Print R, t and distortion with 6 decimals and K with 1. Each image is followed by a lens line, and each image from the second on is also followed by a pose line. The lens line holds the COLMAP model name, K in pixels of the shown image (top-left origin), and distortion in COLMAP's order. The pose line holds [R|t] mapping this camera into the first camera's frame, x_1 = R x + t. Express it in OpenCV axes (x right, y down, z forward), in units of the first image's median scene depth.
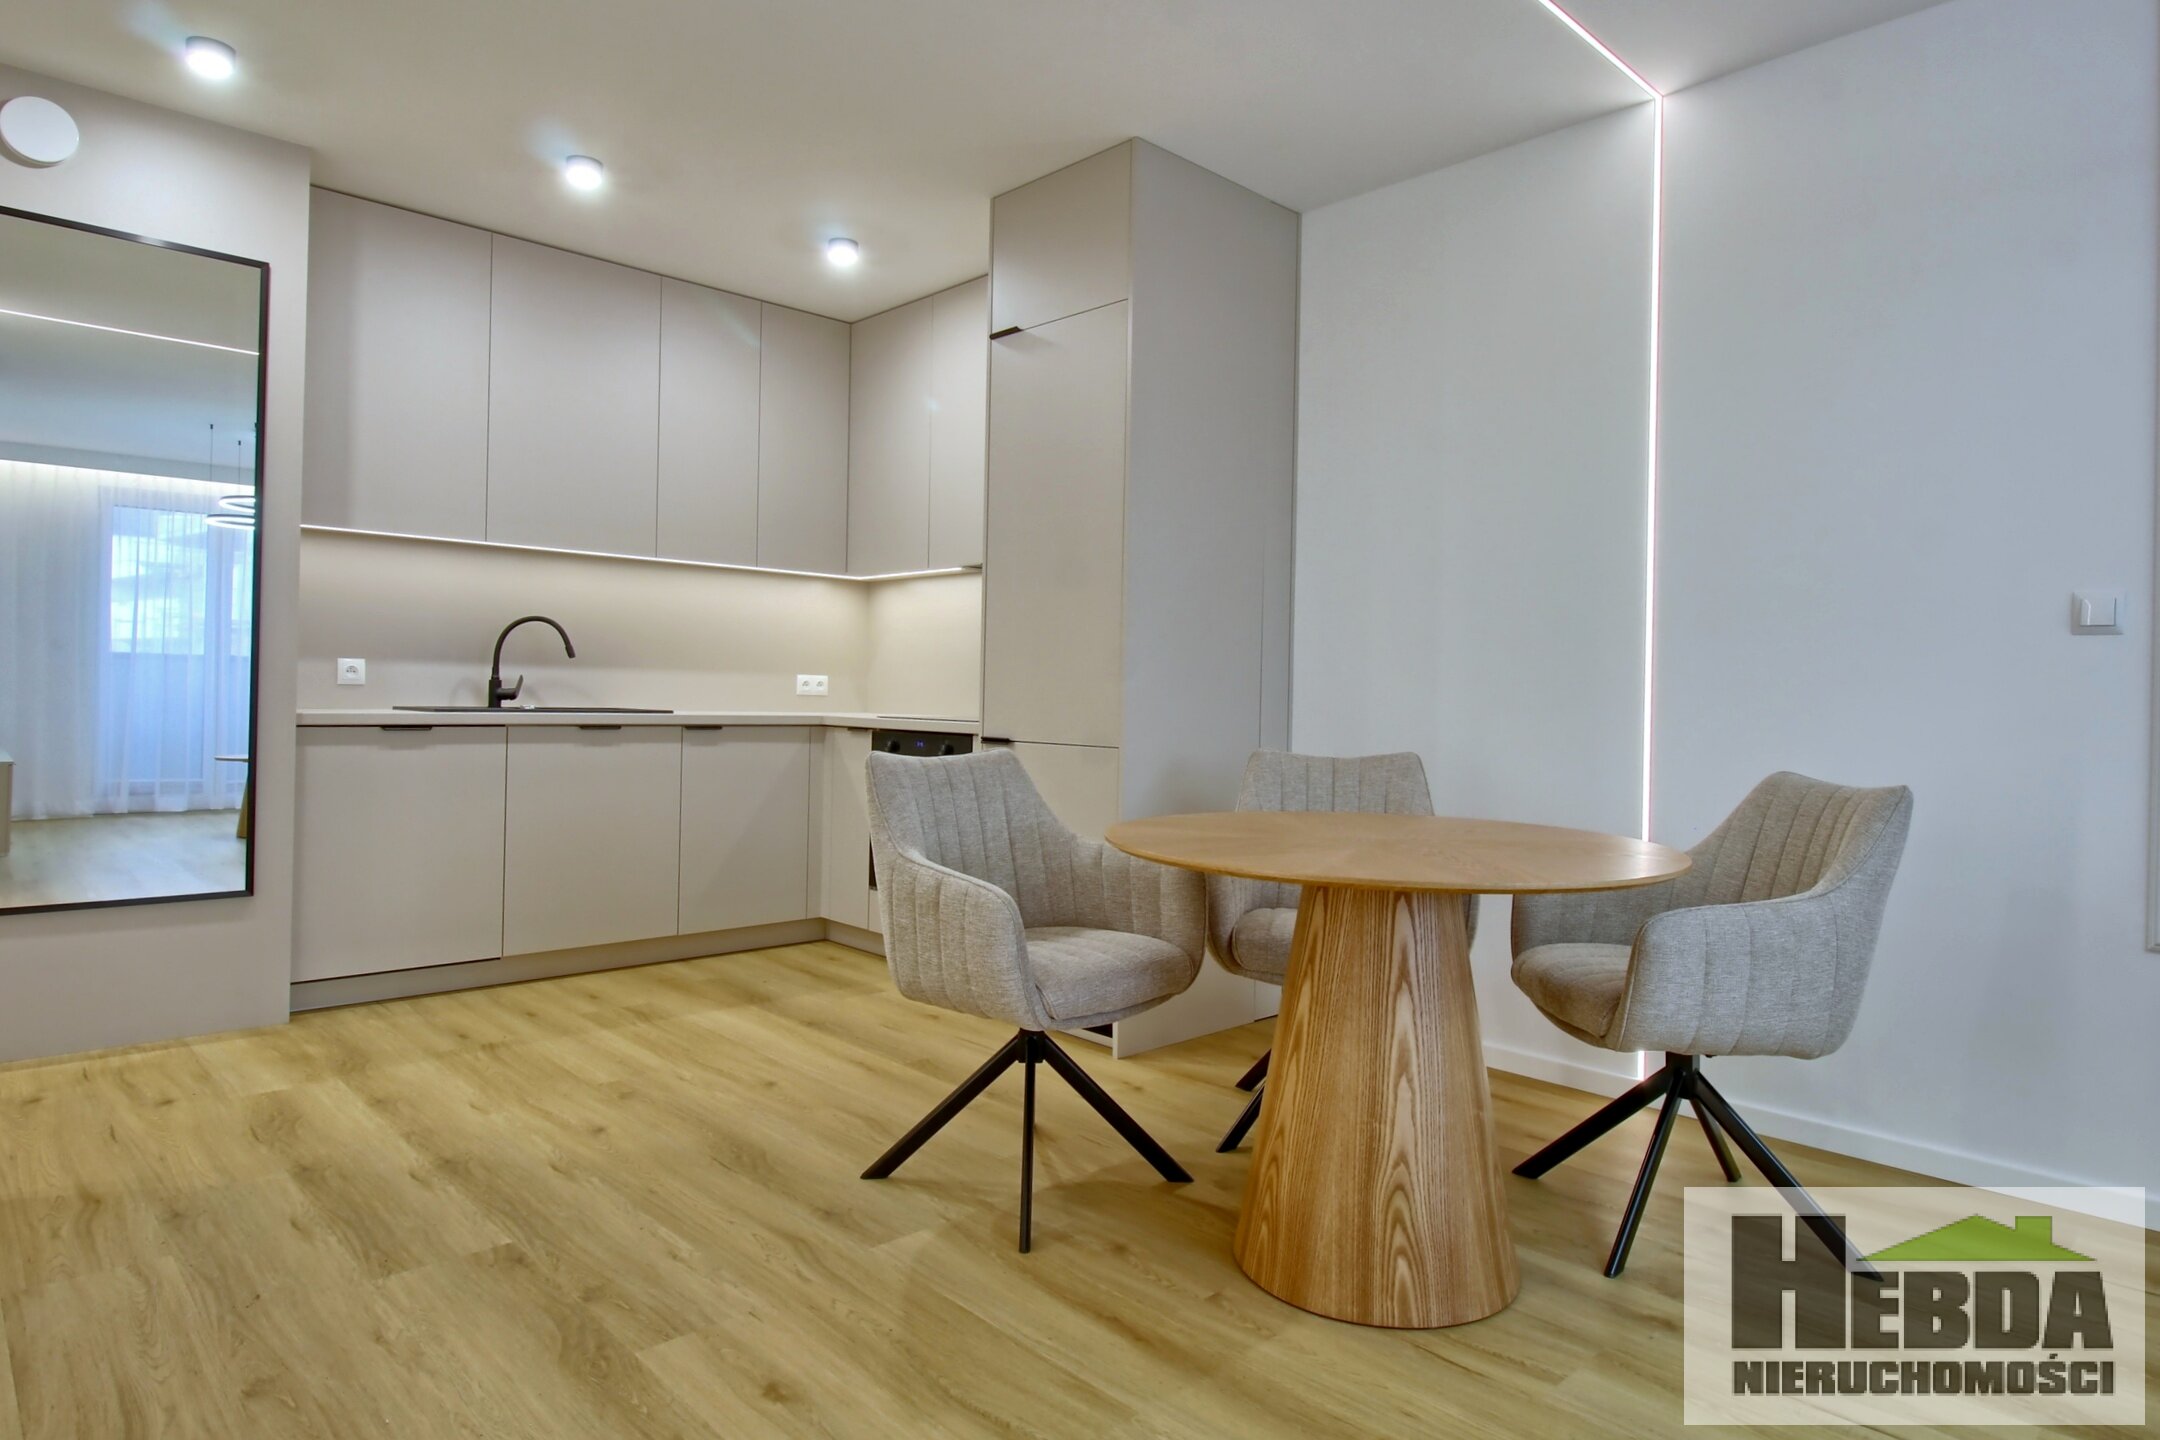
lens RADIAL K [[1240.9, 0, 1090.4], [0, 1240.9, 699.2], [0, 0, 1]] dist [0.004924, -0.003633]
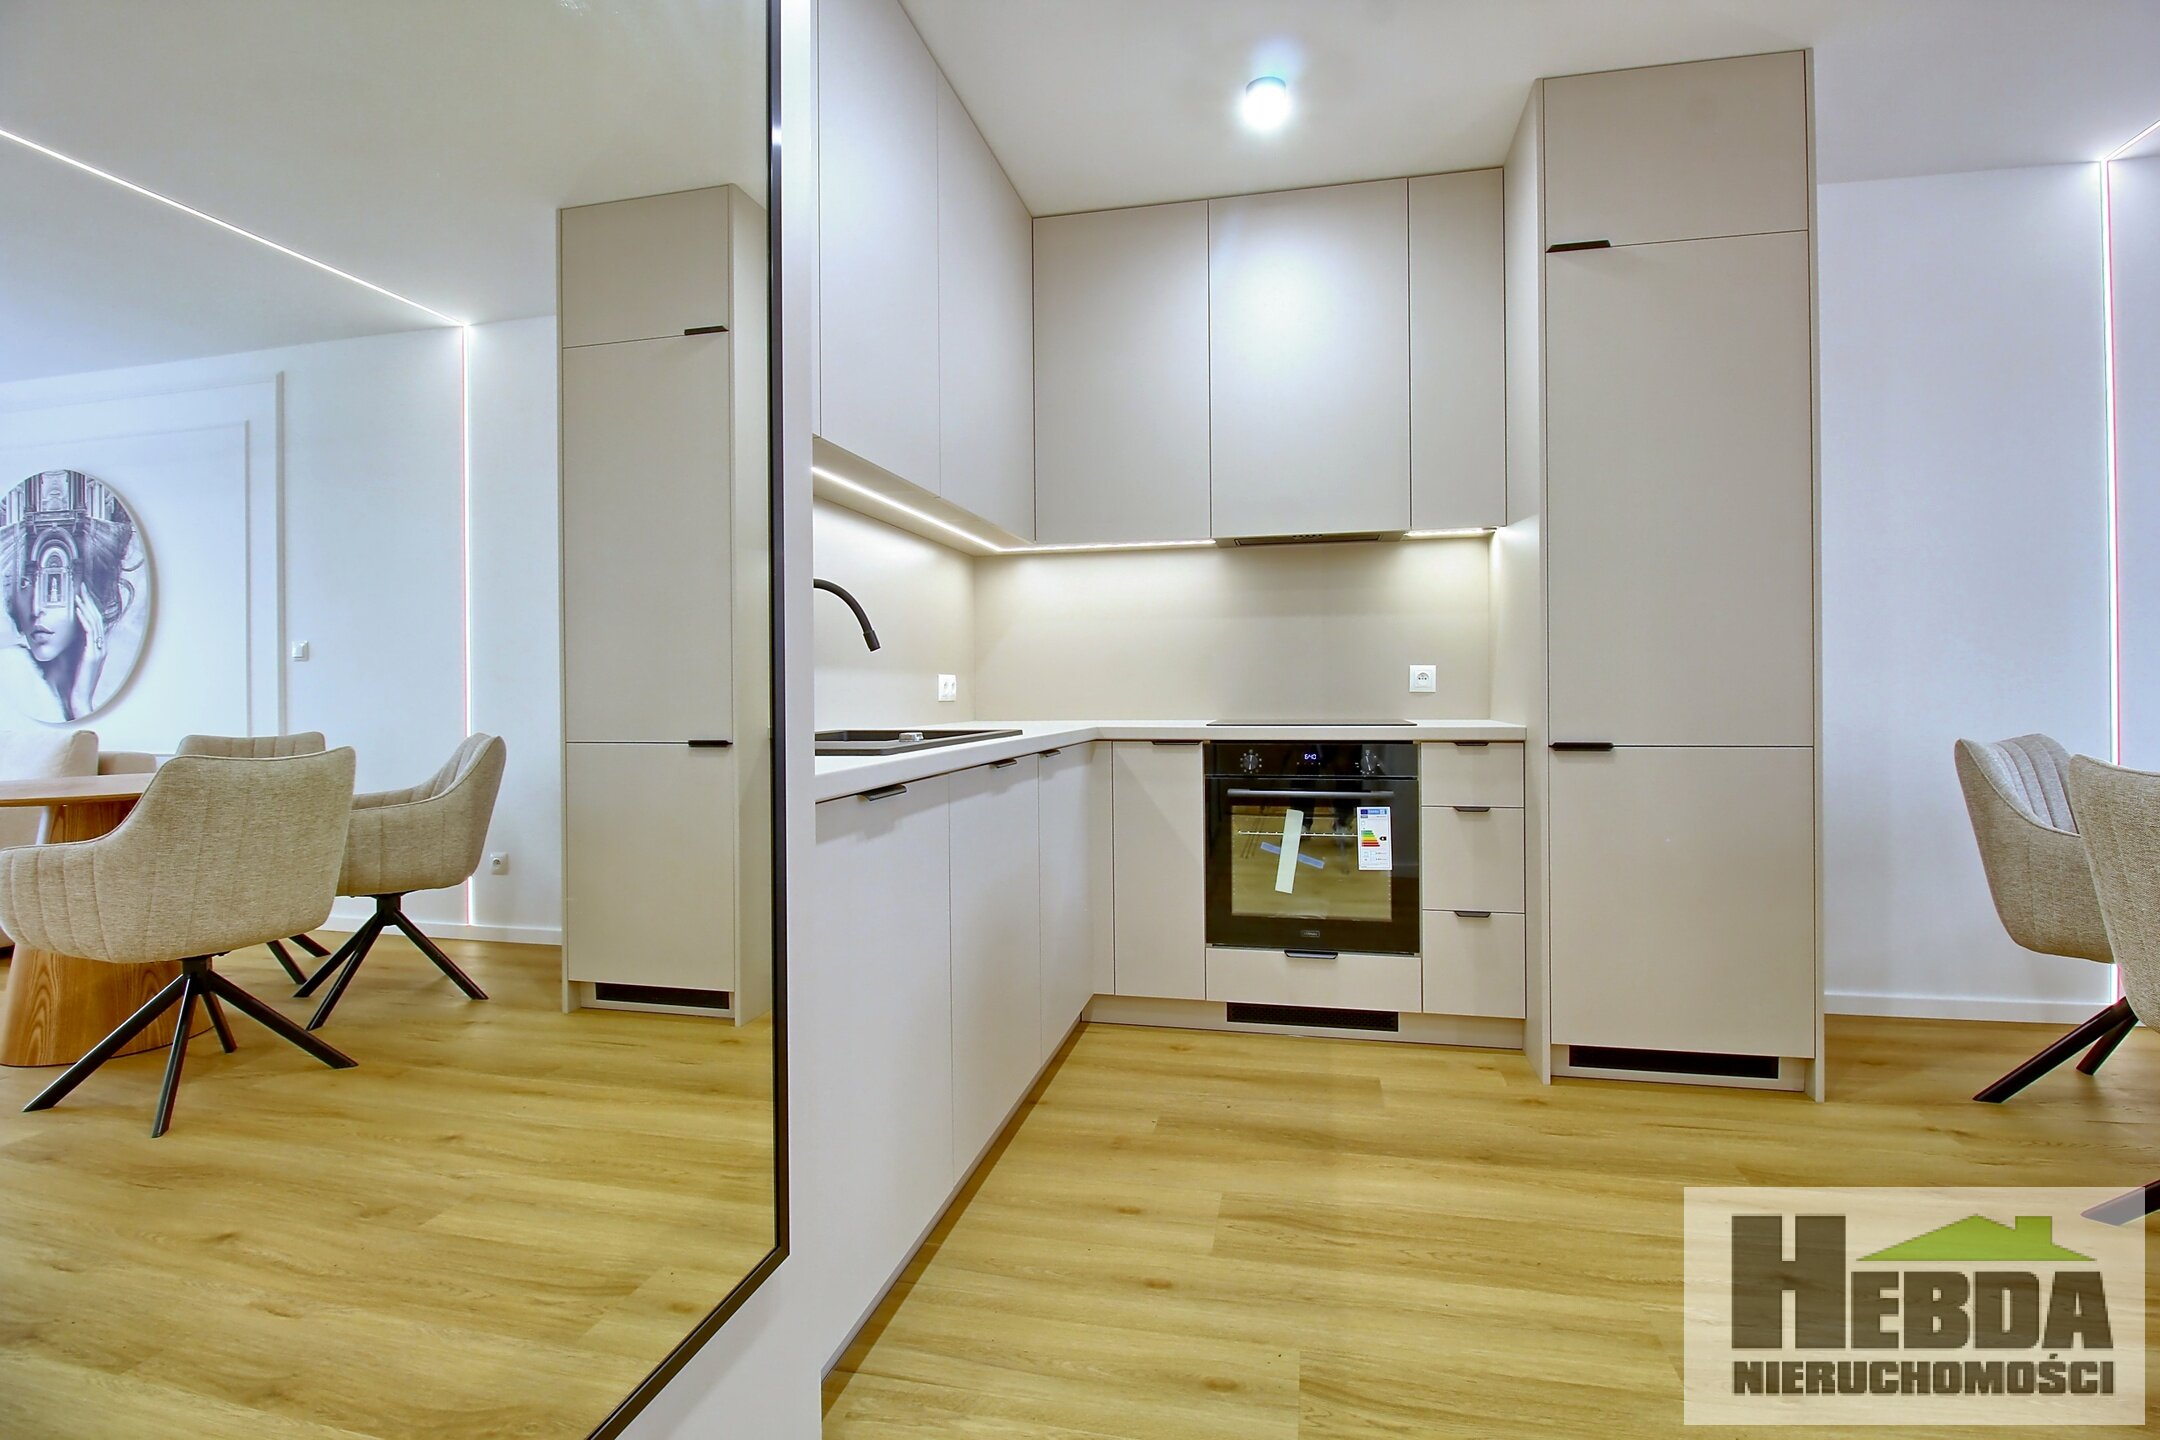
lens RADIAL K [[1000.8, 0, 1109.6], [0, 1000.8, 700.6], [0, 0, 1]] dist [-0.006470, -0.008001]
pose [[0.827601, -0.033125, 0.560338, -0.819398], [0.026533, 0.999450, 0.019895, -0.021410], [-0.560689, -0.001597, 0.828025, 0.737275]]
